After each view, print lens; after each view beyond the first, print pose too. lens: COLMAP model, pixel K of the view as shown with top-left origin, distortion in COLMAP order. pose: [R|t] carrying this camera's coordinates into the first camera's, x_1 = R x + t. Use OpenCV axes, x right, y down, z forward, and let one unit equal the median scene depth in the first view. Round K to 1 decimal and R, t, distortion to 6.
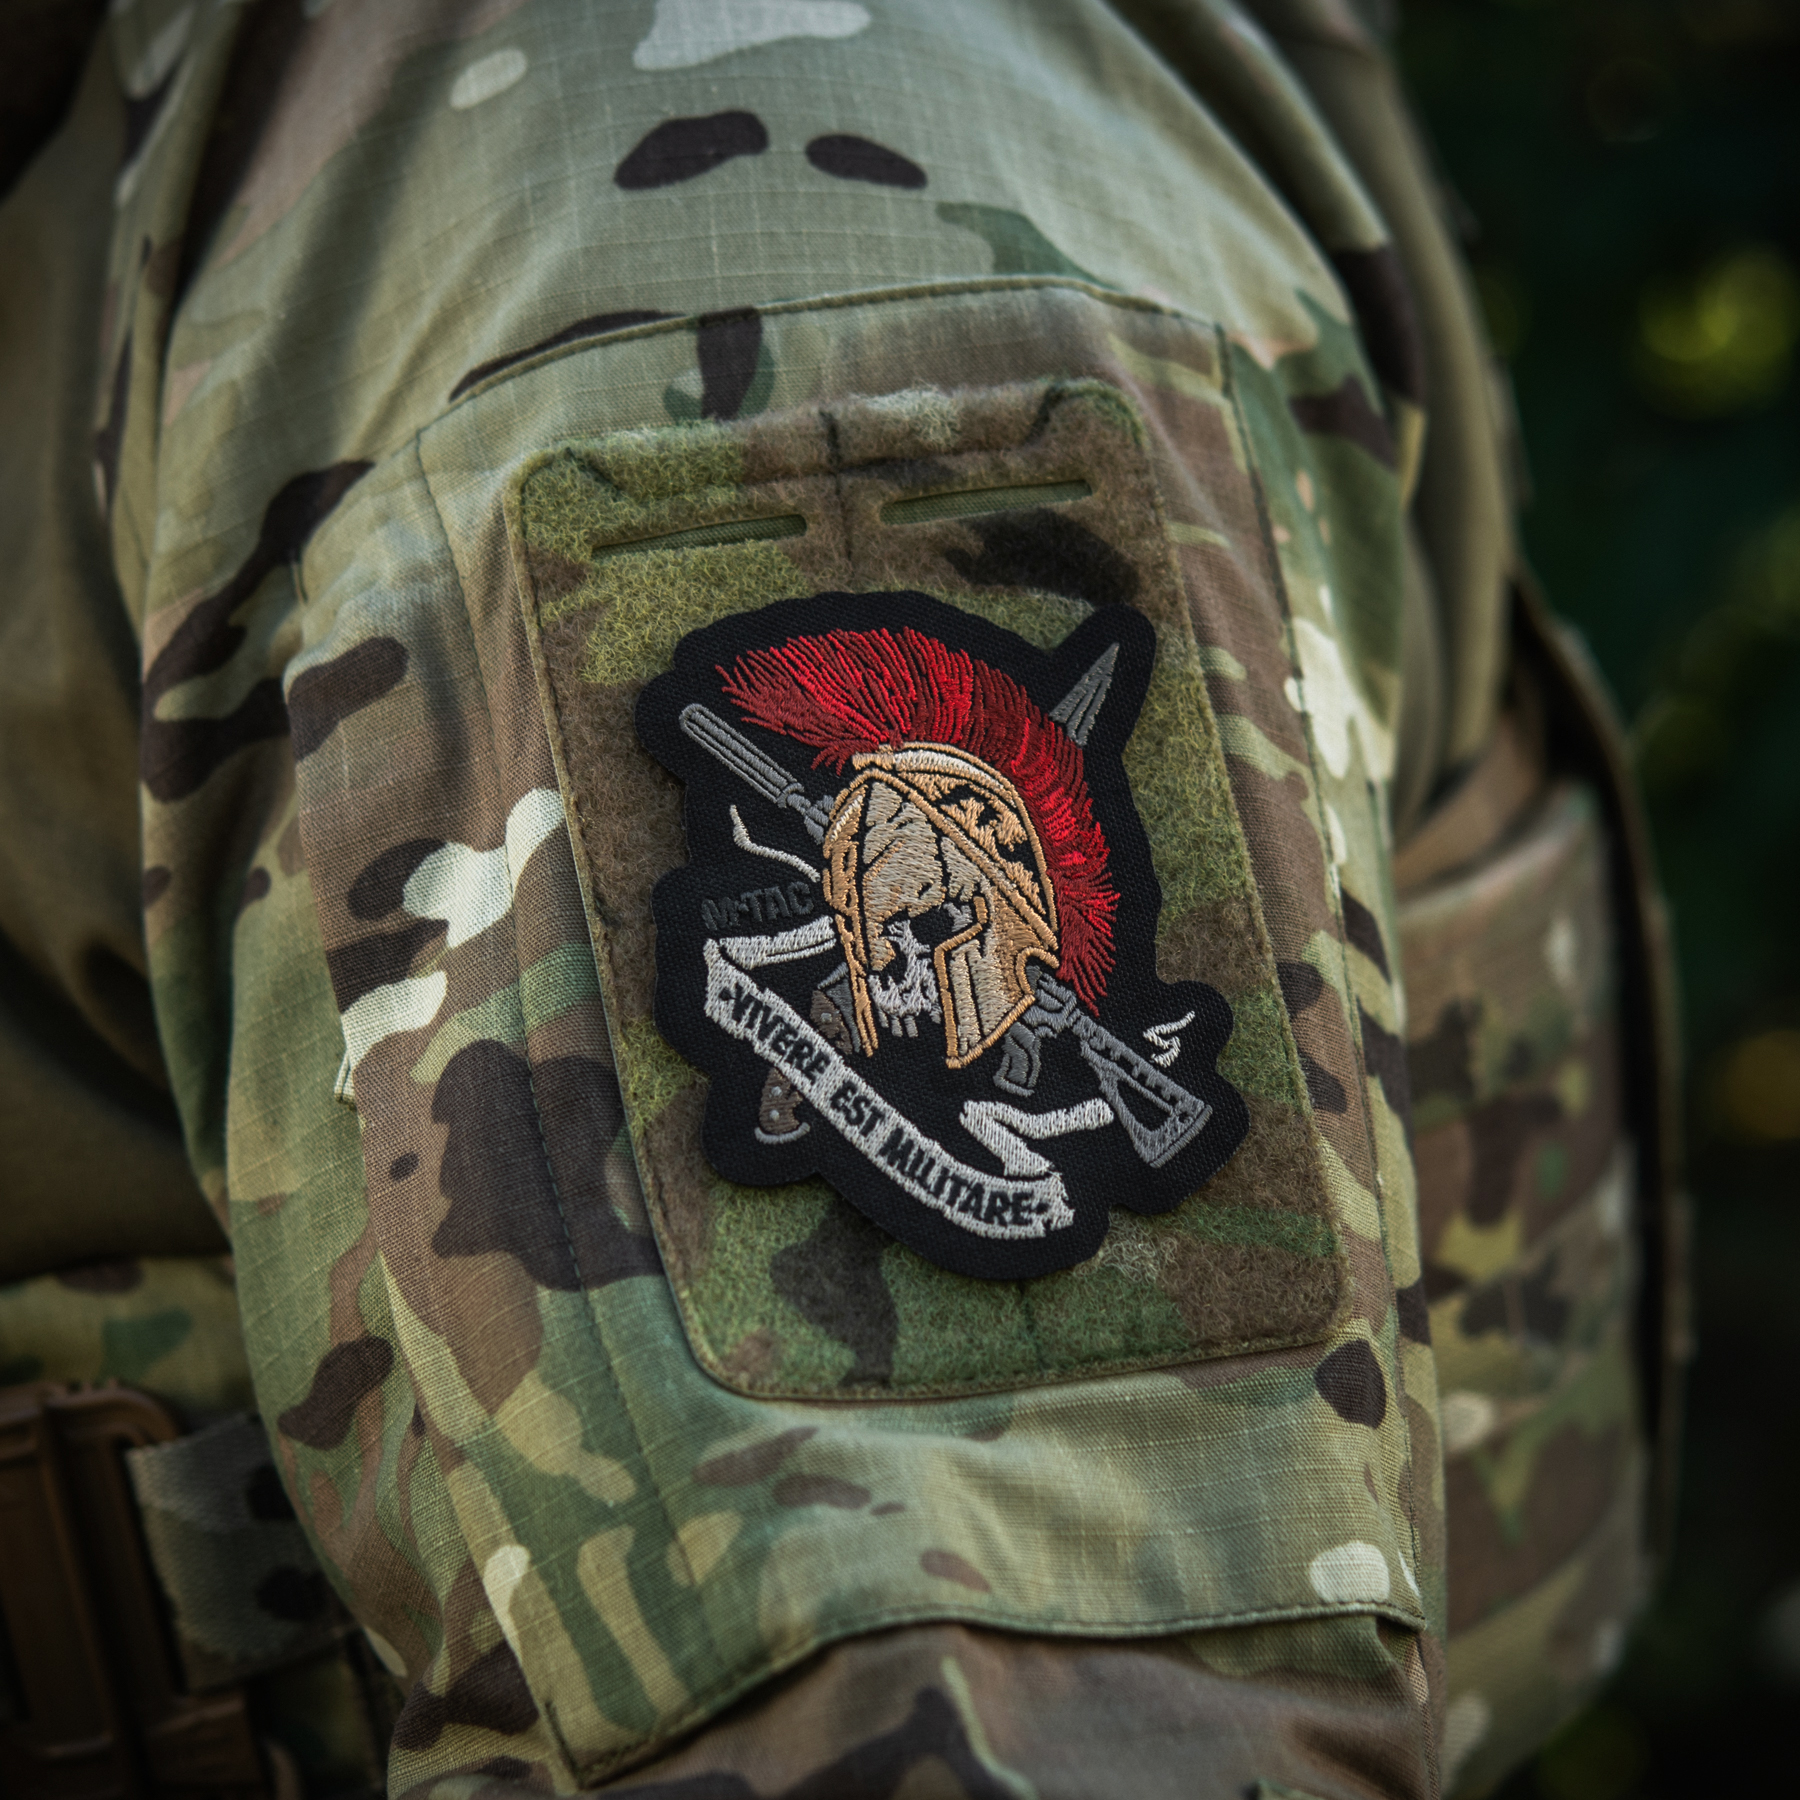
lens RADIAL K [[5709.4, 0, 900.0], [0, 5709.4, 900.0], [0, 0, 1]] dist [-0.080154, 0.343152]
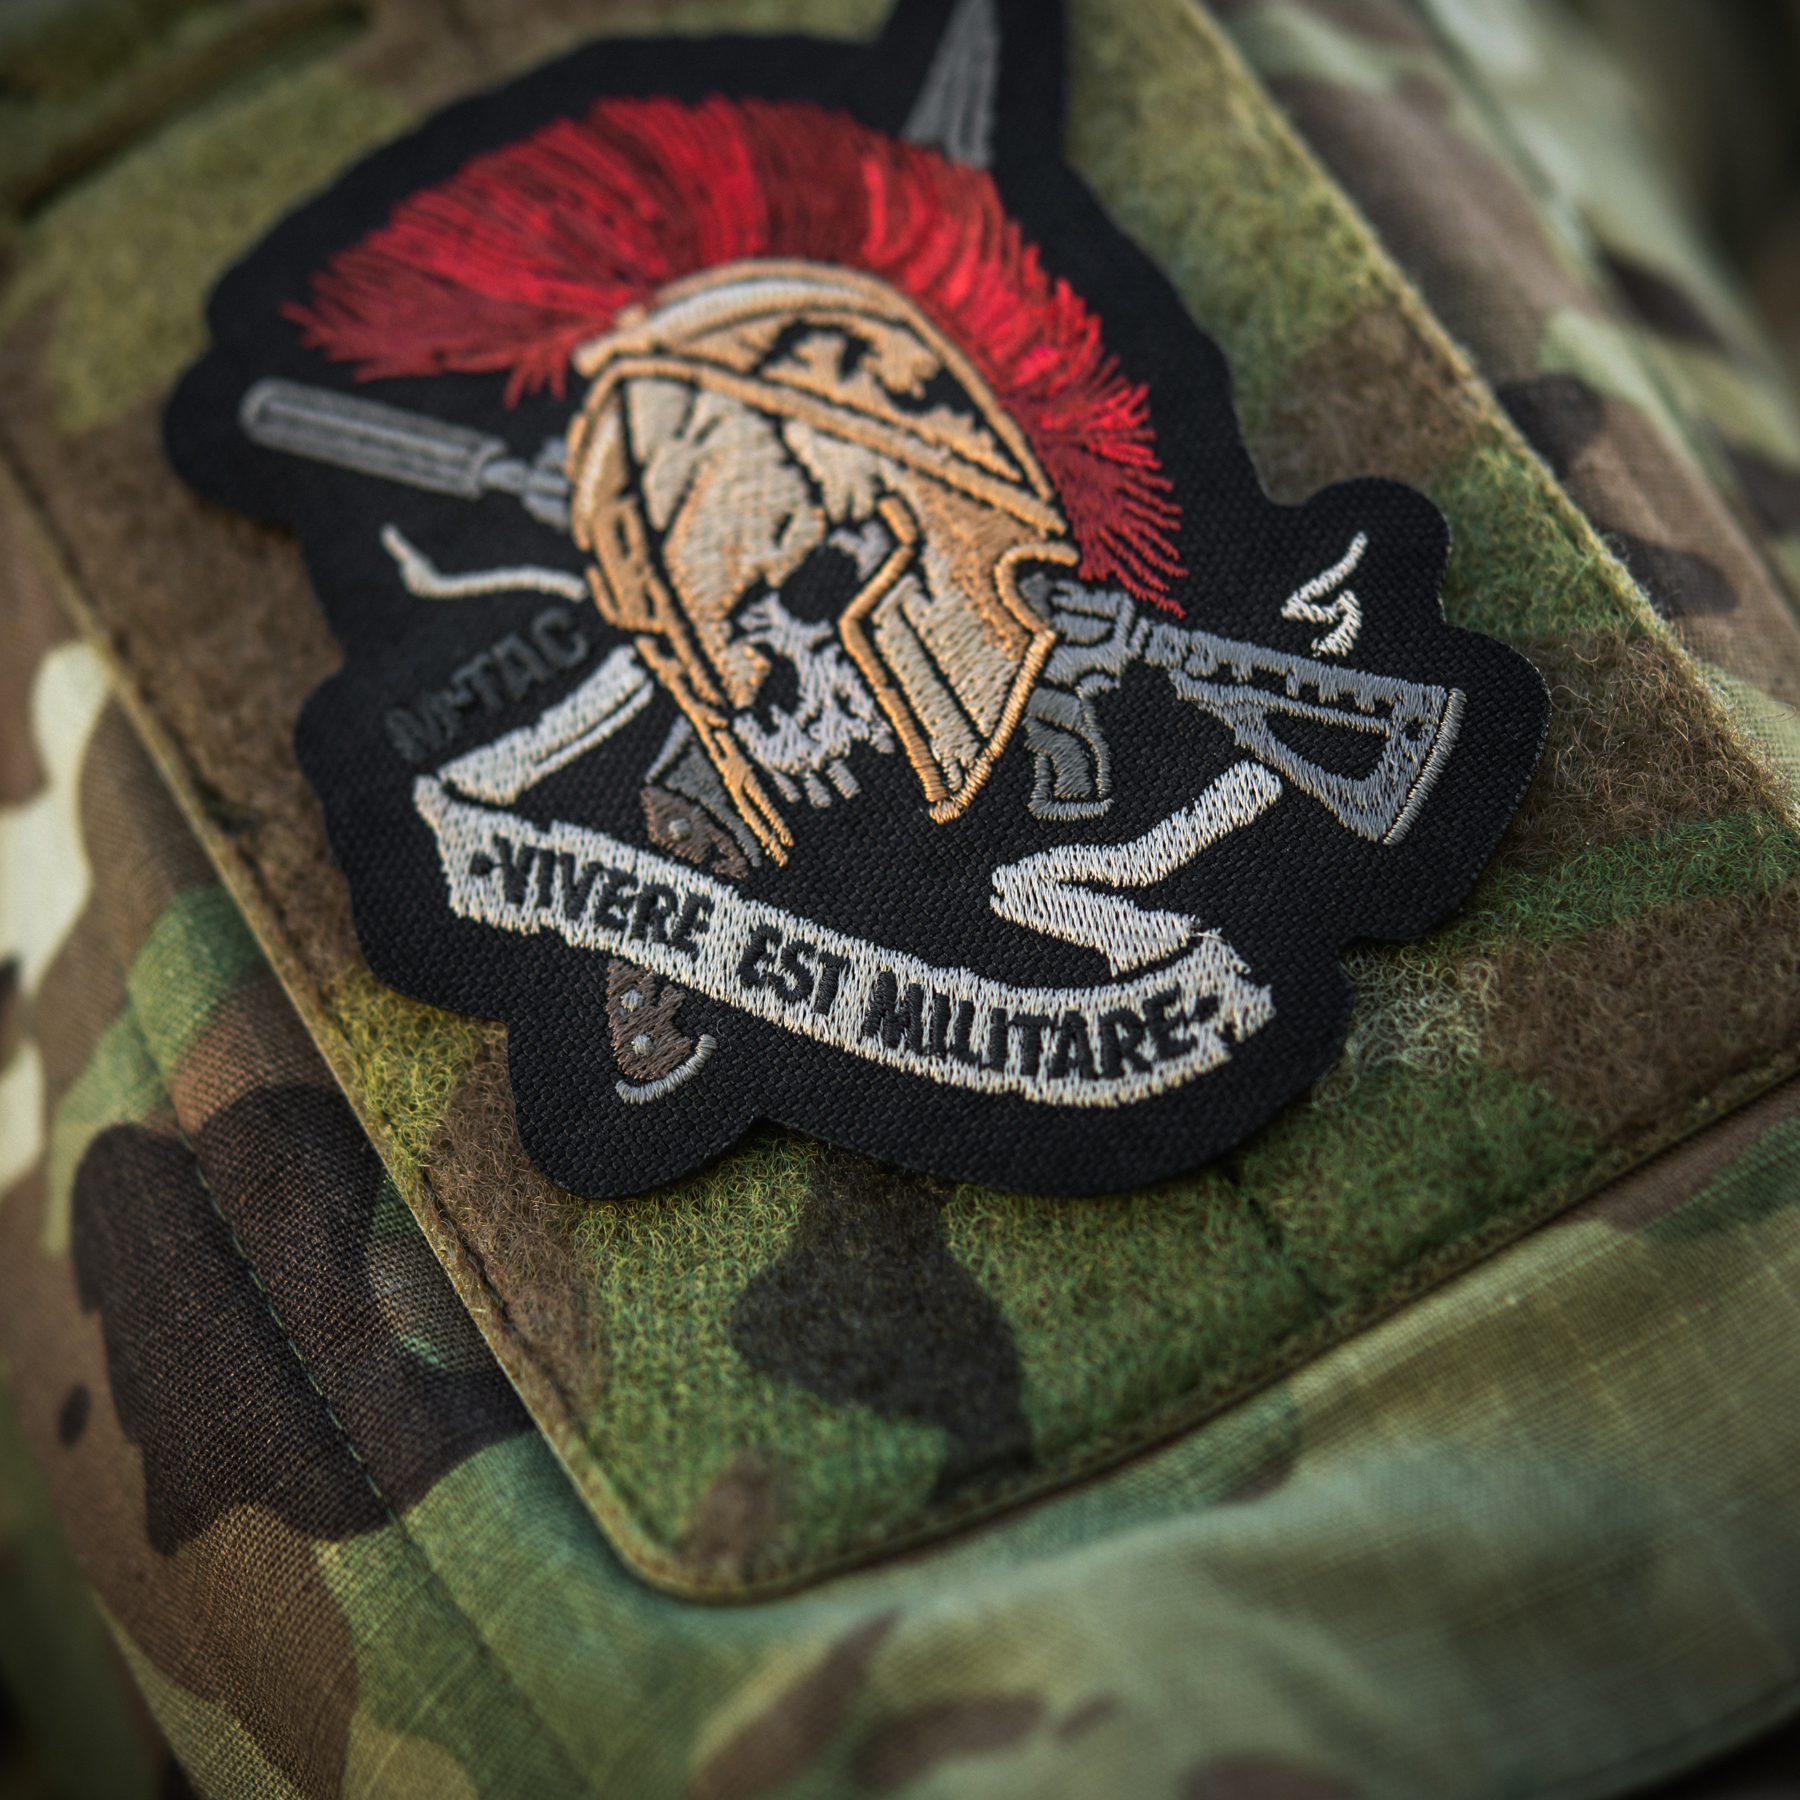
lens RADIAL K [[5151.5, 0, 834.4], [0, 5151.5, 943.6], [0, 0, 1]] dist [-0.039333, 0.244937]
pose [[0.908942, -0.390346, -0.146472, 0.061622], [0.384968, 0.920665, -0.064614, 0.063969], [0.160073, 0.002343, 0.987102, 0.548887]]
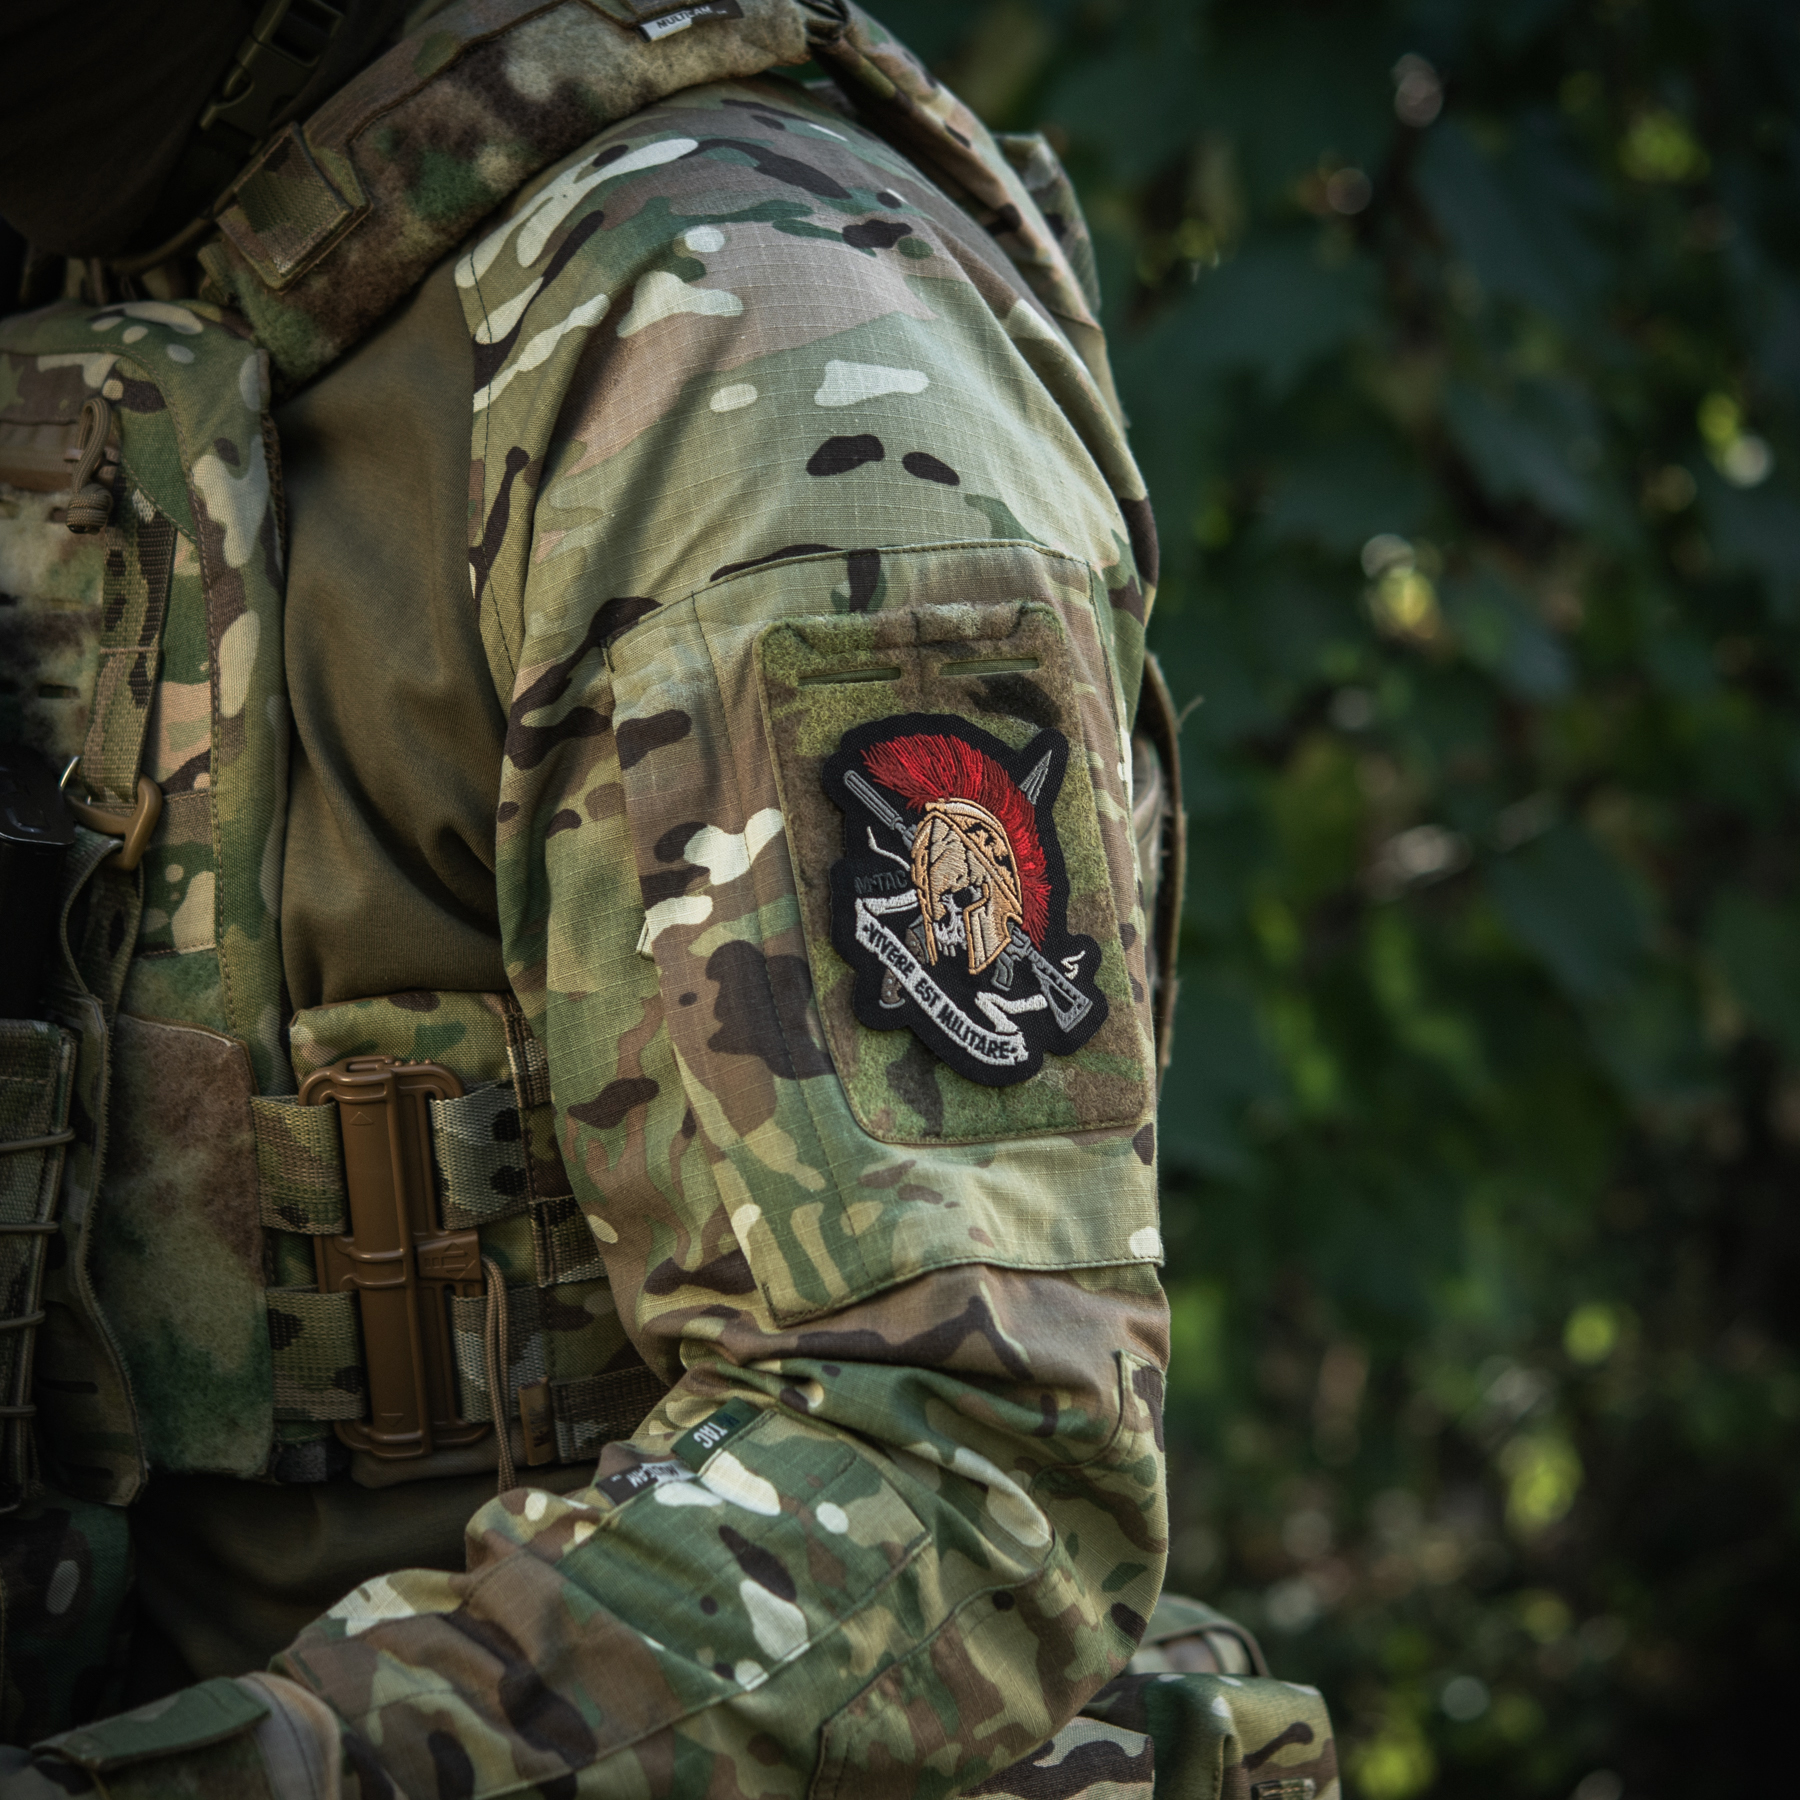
lens RADIAL K [[5151.5, 0, 834.4], [0, 5151.5, 943.6], [0, 0, 1]] dist [-0.039333, 0.244937]
pose [[0.964514, 0.077139, 0.252513, -0.482312], [-0.113932, 0.984345, 0.134475, -0.212782], [-0.238186, -0.158472, 0.958203, -0.685519]]
